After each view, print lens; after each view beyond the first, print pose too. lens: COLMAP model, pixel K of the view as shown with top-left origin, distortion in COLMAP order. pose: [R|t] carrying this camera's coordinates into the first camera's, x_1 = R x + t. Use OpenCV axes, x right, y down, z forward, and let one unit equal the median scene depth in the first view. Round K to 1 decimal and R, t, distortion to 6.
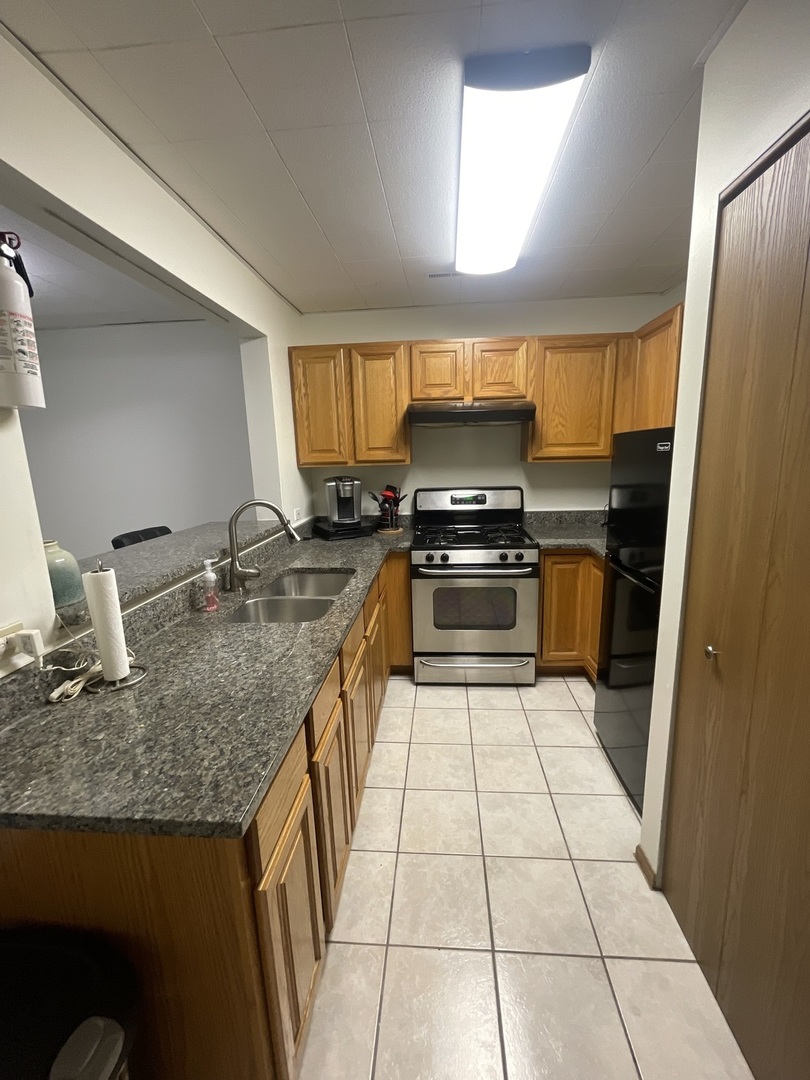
lens RADIAL K [[437.0, 0, 409.5], [0, 437.0, 540.0], [0, 0, 1]] dist [-0.002007, -0.000041]
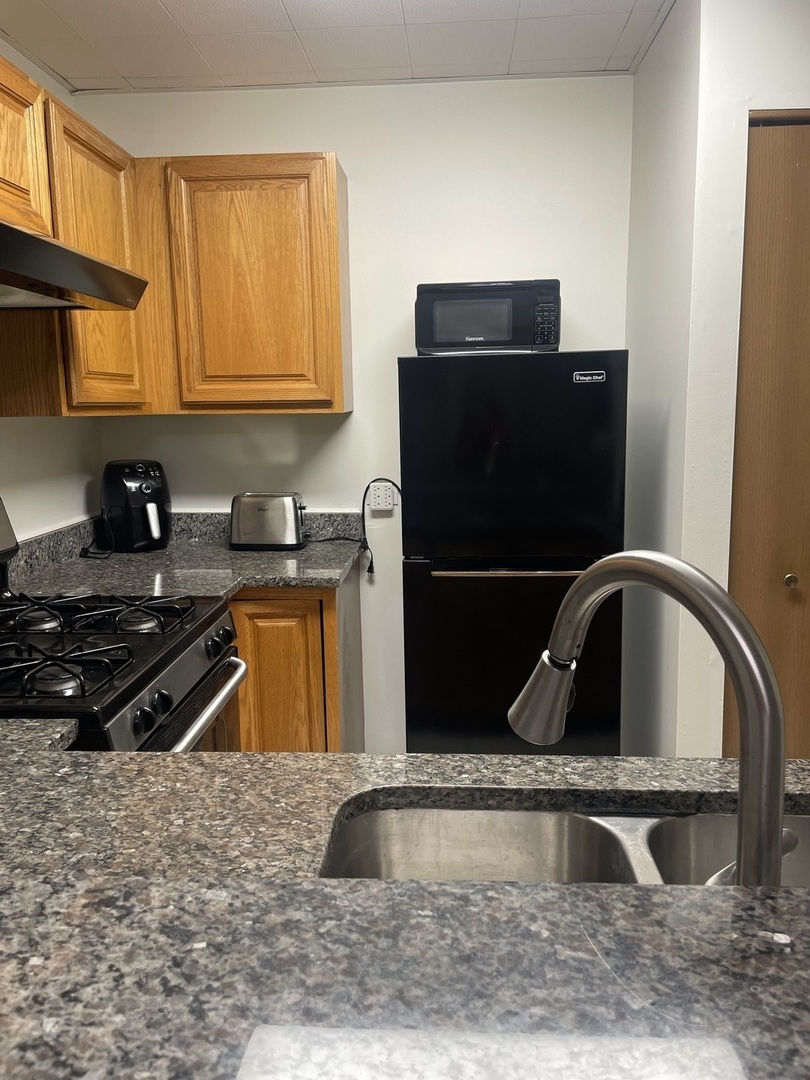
lens RADIAL K [[819.0, 0, 405.0], [0, 819.0, 540.0], [0, 0, 1]] dist [0.065442, -0.102512]
pose [[-0.013974, -0.141607, 0.989824, -0.474042], [0.211081, 0.967194, 0.141350, -0.116710], [-0.977369, 0.210908, 0.016375, 0.745161]]
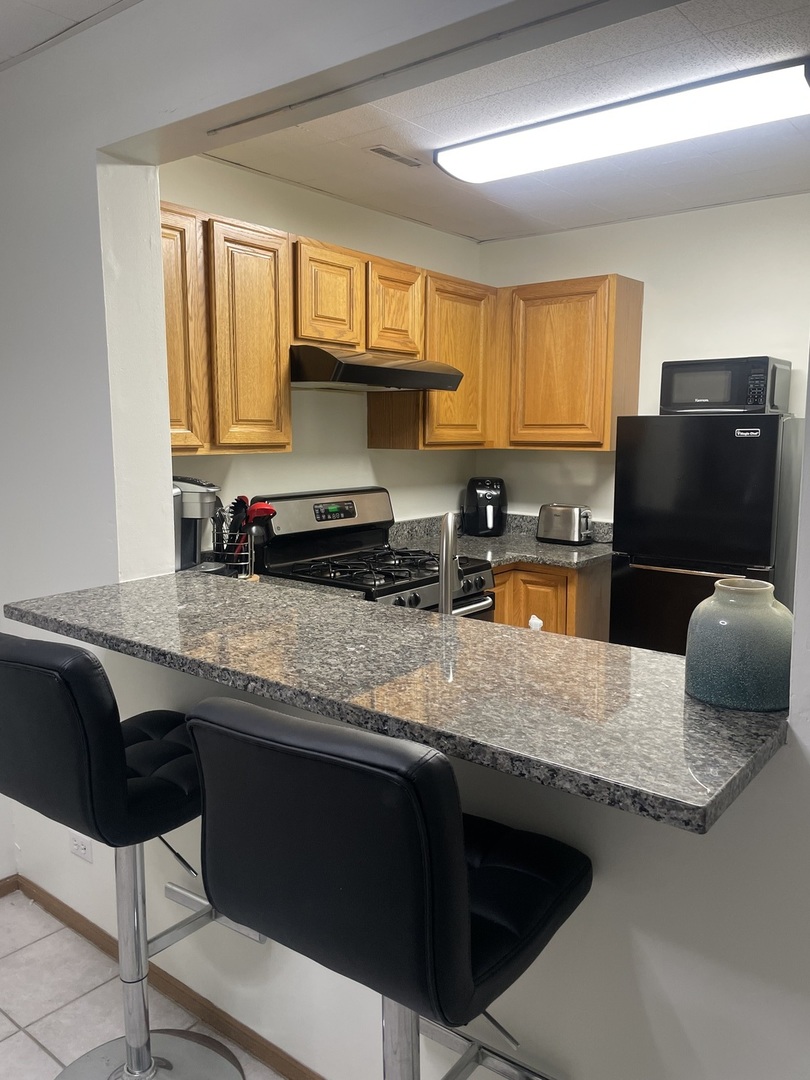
lens RADIAL K [[820.2, 0, 410.2], [0, 820.2, 539.2], [0, 0, 1]] dist [0.101438, -0.152374]
pose [[0.559033, -0.084859, 0.824791, -0.828297], [0.143058, 0.989702, 0.004863, -0.050208], [-0.816711, 0.115275, 0.565416, 0.316363]]
